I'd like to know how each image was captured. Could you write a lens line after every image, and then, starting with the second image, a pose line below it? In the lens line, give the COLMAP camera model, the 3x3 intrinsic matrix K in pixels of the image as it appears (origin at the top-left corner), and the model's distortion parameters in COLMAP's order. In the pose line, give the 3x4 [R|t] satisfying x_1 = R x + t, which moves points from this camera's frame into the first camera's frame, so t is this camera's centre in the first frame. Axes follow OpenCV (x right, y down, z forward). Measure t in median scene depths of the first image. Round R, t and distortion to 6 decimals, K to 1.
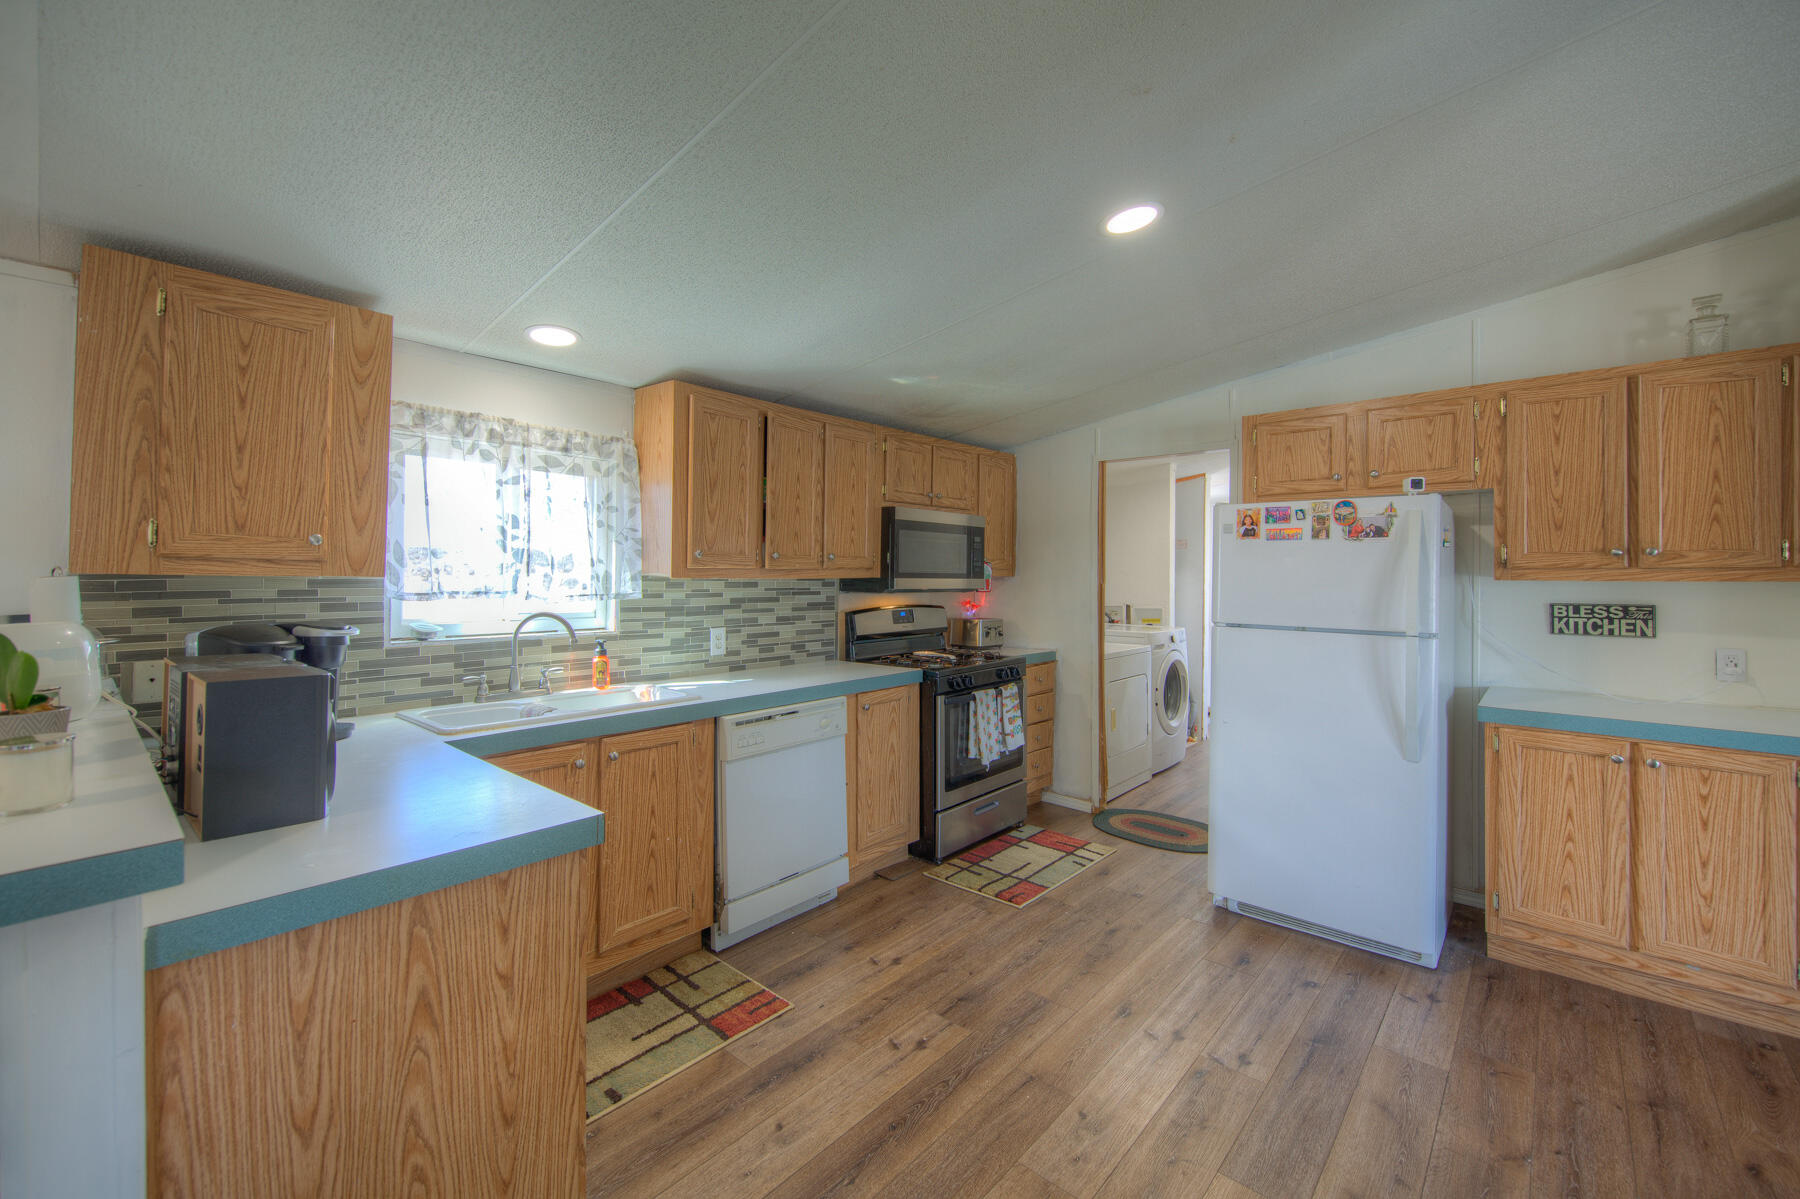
lens RADIAL K [[737.0, 0, 904.9], [0, 737.0, 568.6], [0, 0, 1]] dist [-0.000360, -0.000485]
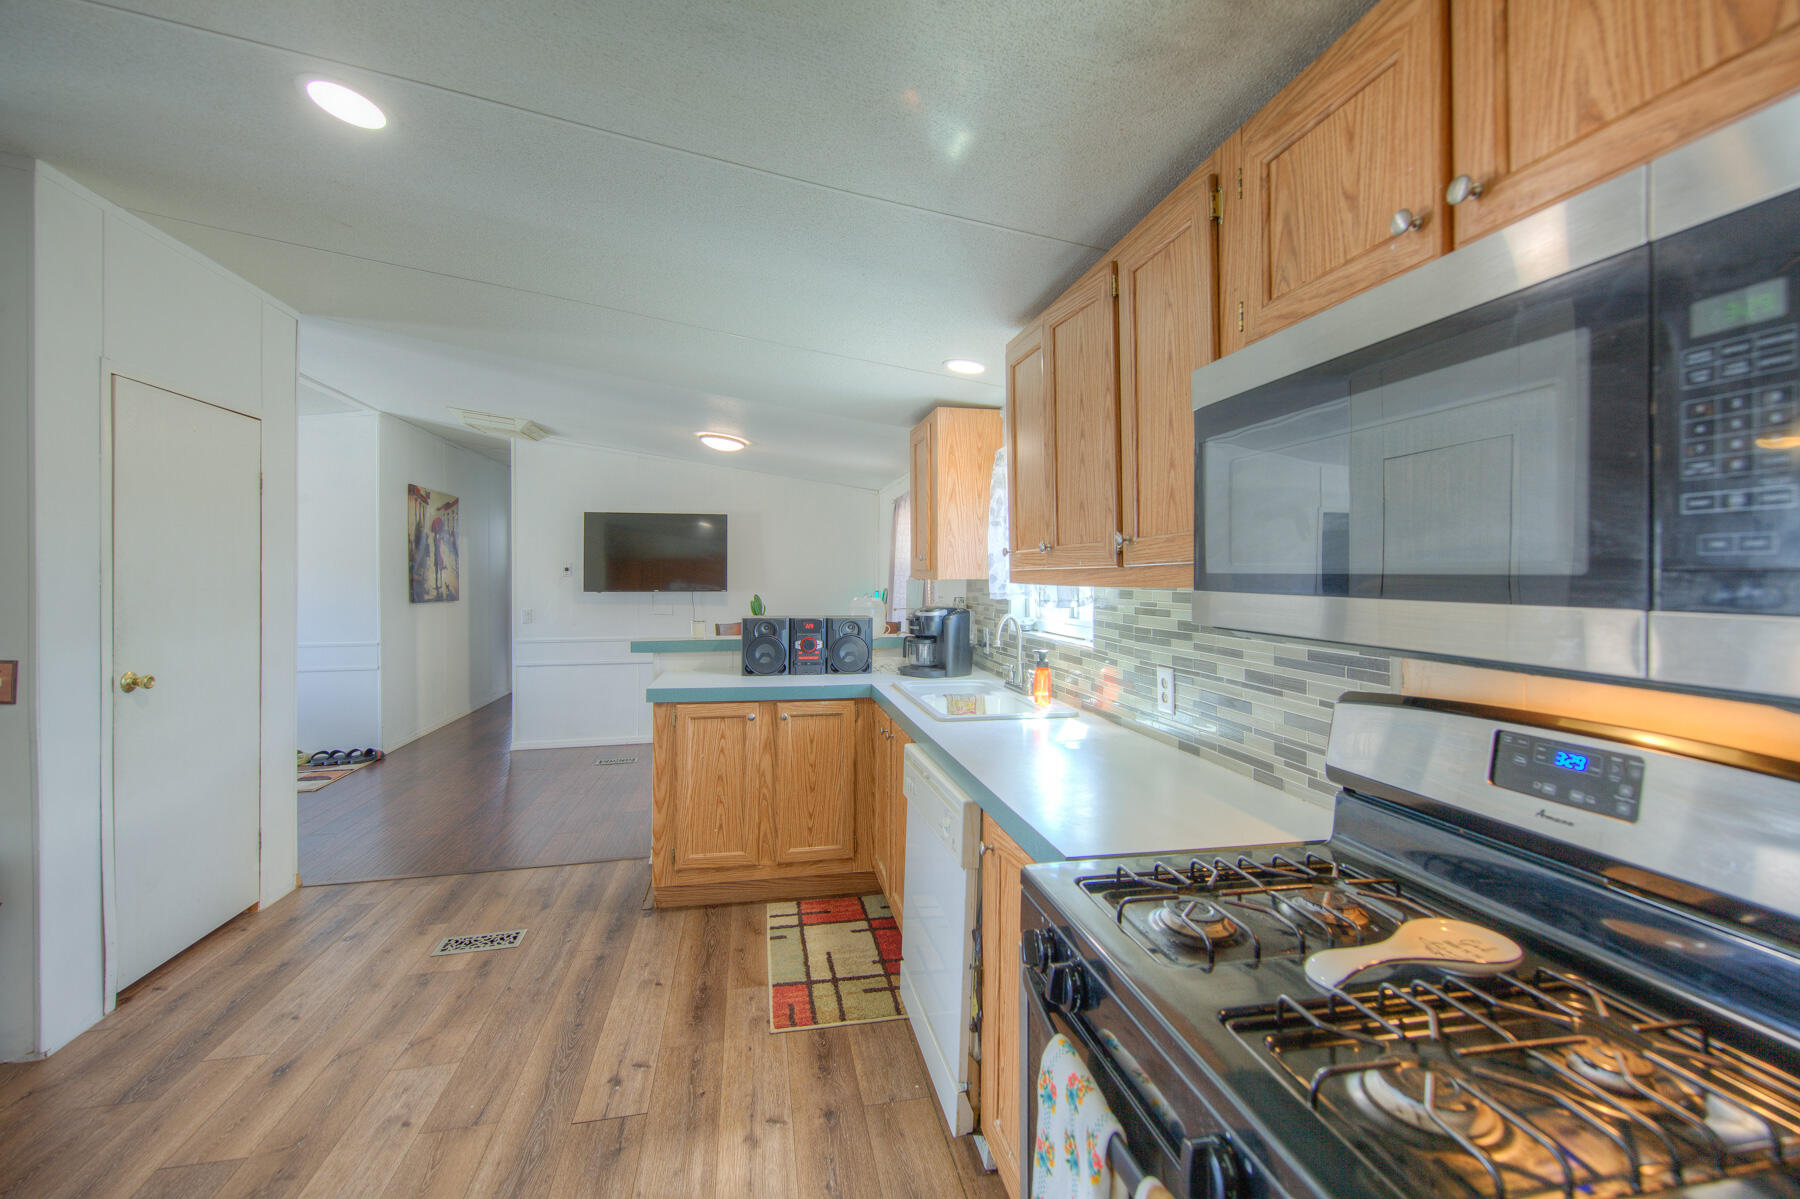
lens RADIAL K [[737.0, 0, 901.9], [0, 737.0, 574.6], [0, 0, 1]] dist [-0.000360, -0.000485]
pose [[-0.600657, -0.007146, -0.799475, 0.413751], [-0.000239, 0.999962, -0.008759, 0.011106], [0.799507, -0.005070, -0.600635, 1.383768]]
